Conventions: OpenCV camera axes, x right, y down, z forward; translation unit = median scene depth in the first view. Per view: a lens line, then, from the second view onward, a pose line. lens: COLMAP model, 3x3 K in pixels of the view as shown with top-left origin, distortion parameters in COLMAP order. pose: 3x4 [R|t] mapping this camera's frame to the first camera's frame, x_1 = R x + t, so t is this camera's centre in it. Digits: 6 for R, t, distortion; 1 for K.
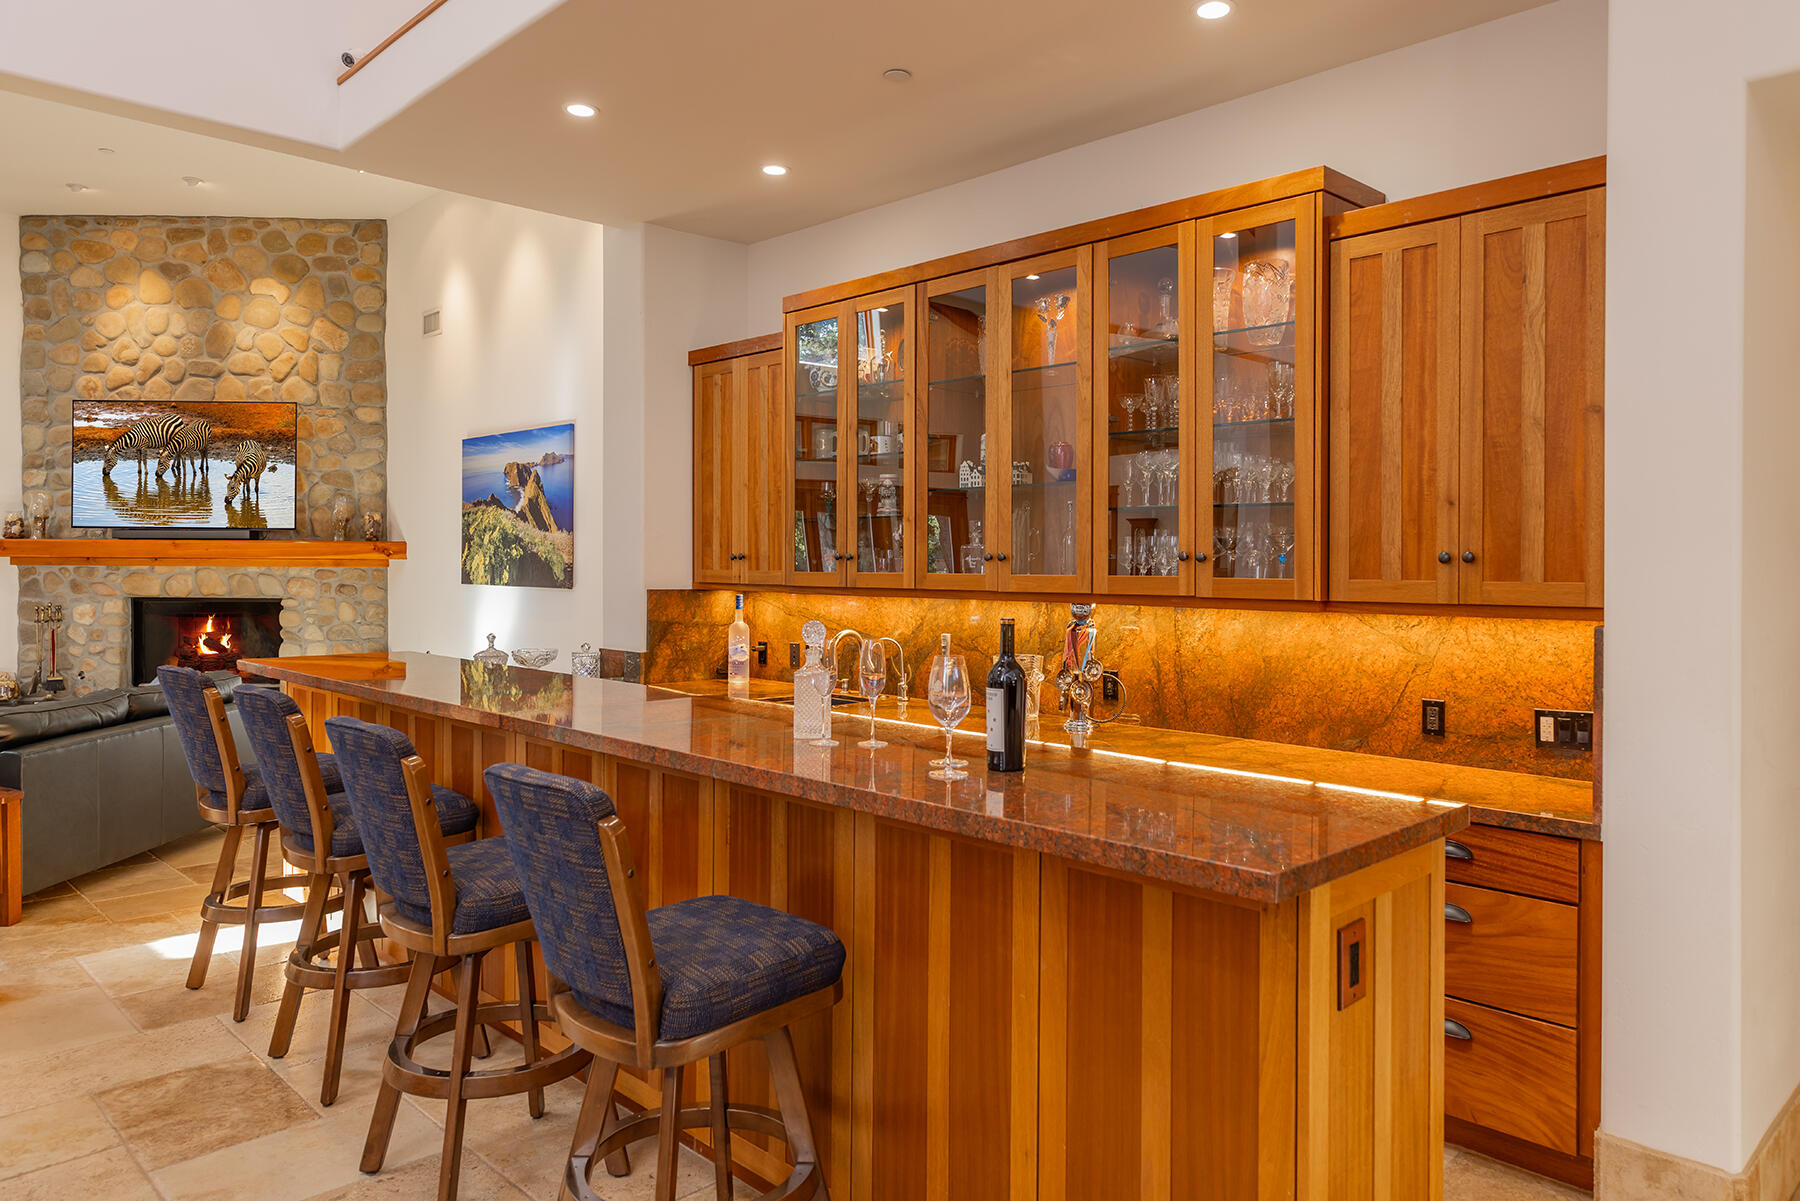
lens RADIAL K [[1204.7, 0, 900.9], [0, 1204.7, 589.2], [0, 0, 1]] dist [-0.005594, 0.001640]
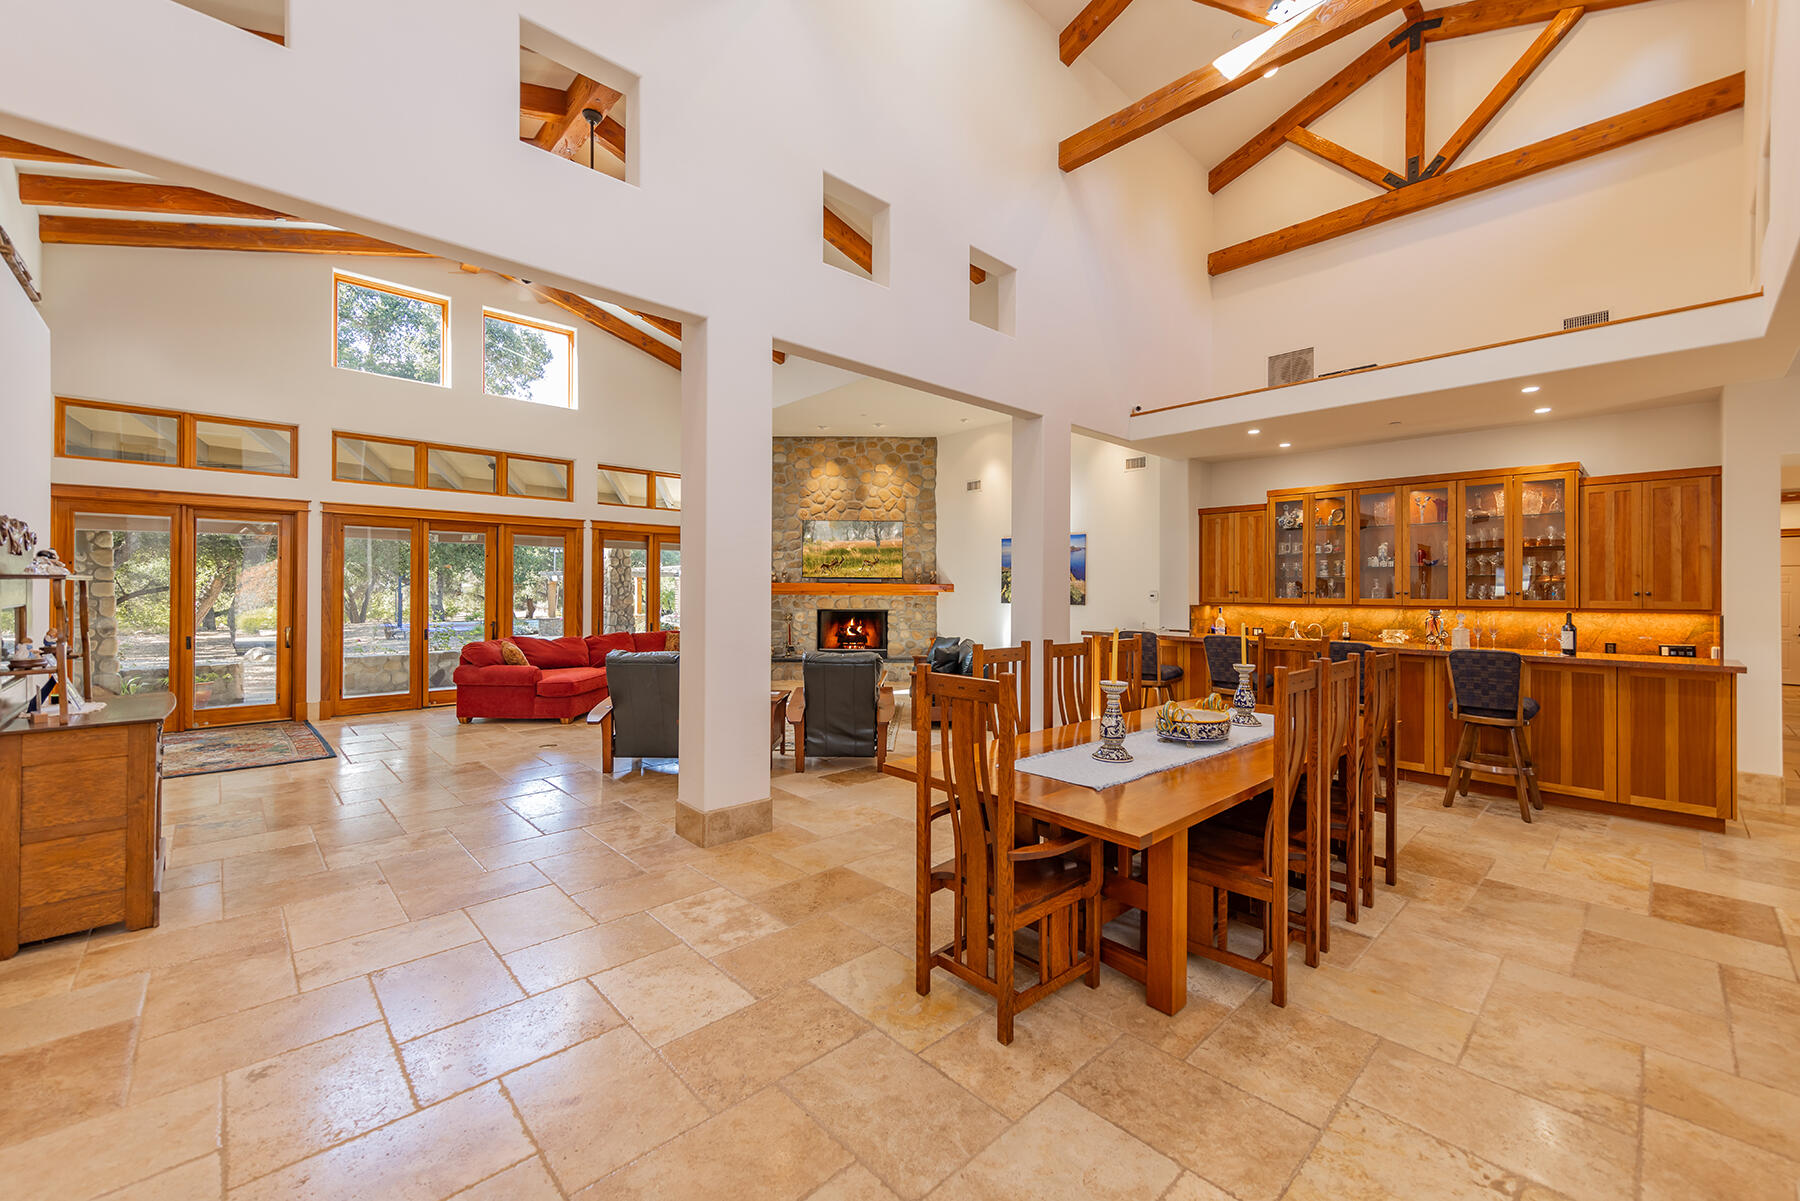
lens RADIAL K [[705.3, 0, 897.8], [0, 705.3, 600.0], [0, 0, 1]] dist [0.004041, 0.000330]
pose [[0.999590, -0.000979, -0.028629, -0.463788], [0.000711, 0.999956, -0.009356, 0.001838], [0.028637, 0.009332, 0.999546, -0.287194]]
